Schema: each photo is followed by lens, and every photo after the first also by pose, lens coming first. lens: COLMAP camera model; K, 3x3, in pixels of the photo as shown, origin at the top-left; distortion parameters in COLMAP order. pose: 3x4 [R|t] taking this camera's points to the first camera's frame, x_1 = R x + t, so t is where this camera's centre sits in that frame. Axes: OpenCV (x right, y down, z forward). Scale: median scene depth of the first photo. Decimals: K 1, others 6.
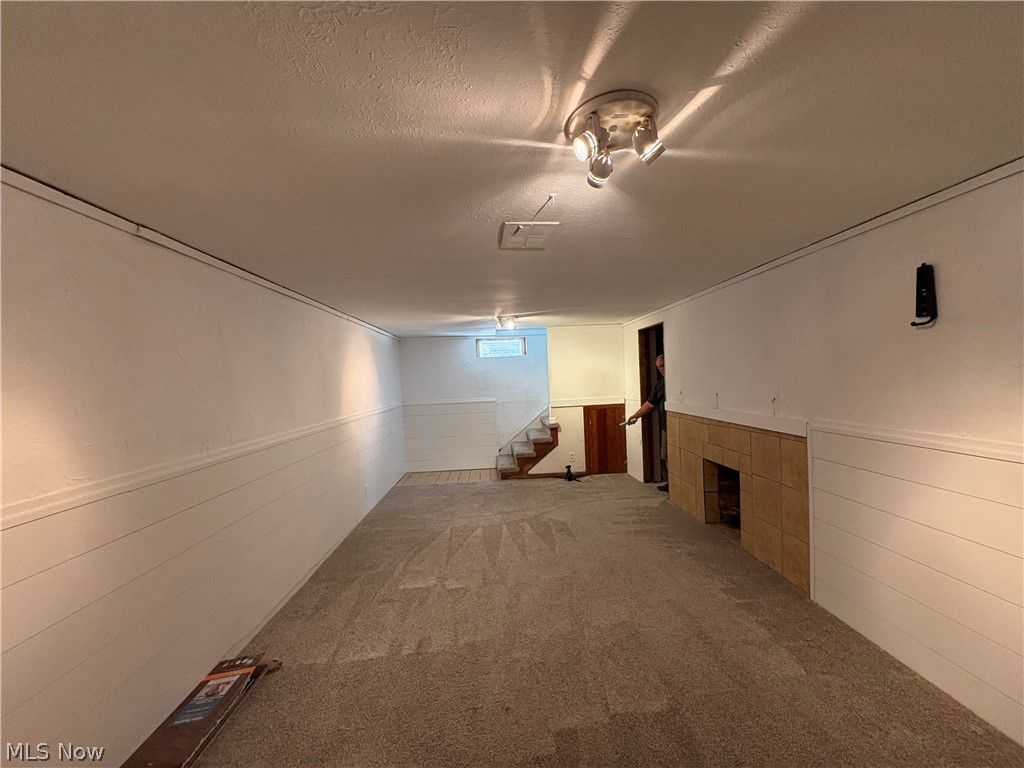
lens RADIAL K [[410.3, 0, 516.3], [0, 410.3, 385.2], [0, 0, 1]] dist [0.006812, 0.000319]
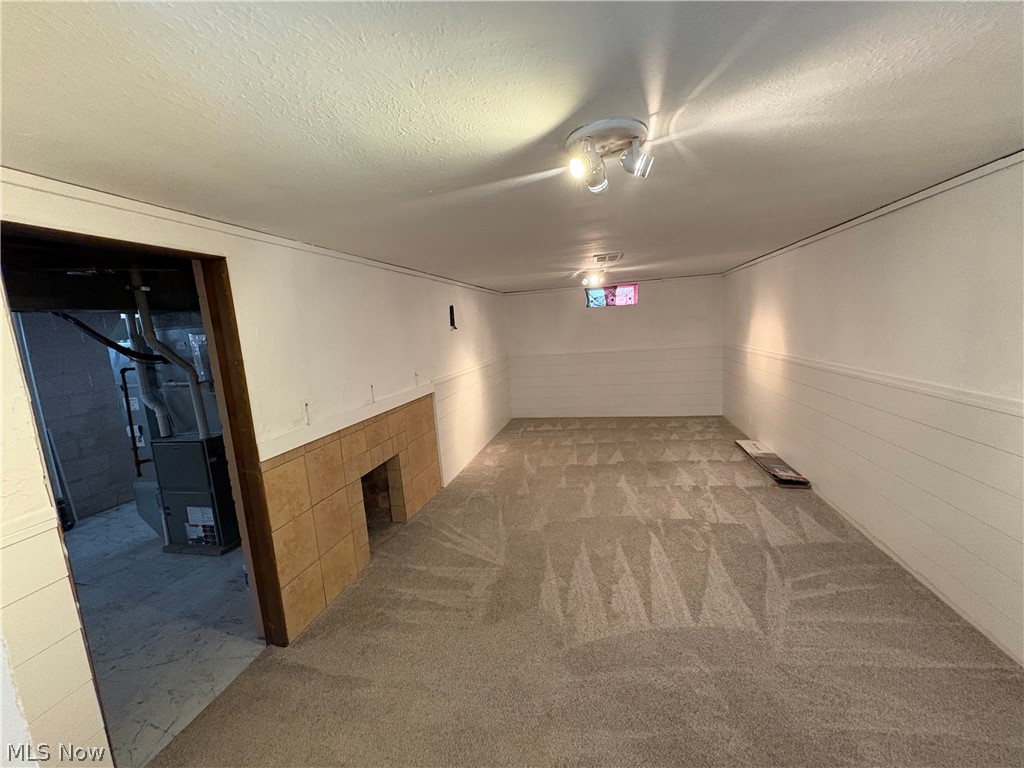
lens RADIAL K [[410.3, 0, 513.2], [0, 410.3, 380.5], [0, 0, 1]] dist [0.006812, 0.000319]
pose [[-0.954206, 0.082162, 0.287648, -0.084109], [0.125557, 0.982748, 0.135800, -0.134894], [-0.271528, 0.165697, -0.948060, 3.383478]]
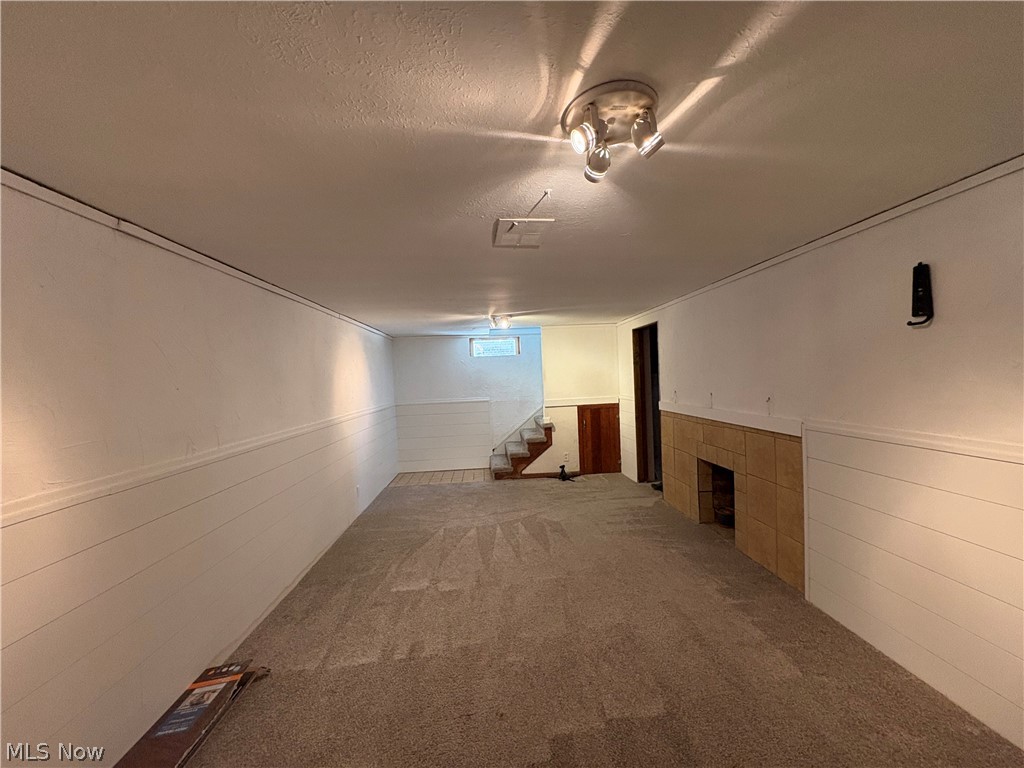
lens RADIAL K [[410.3, 0, 515.6], [0, 410.3, 385.1], [0, 0, 1]] dist [0.006812, 0.000319]
pose [[0.999906, 0.000180, 0.013732, -0.001949], [-0.000194, 0.999999, 0.001033, -0.000630], [-0.013732, -0.001035, 0.999905, 0.016571]]
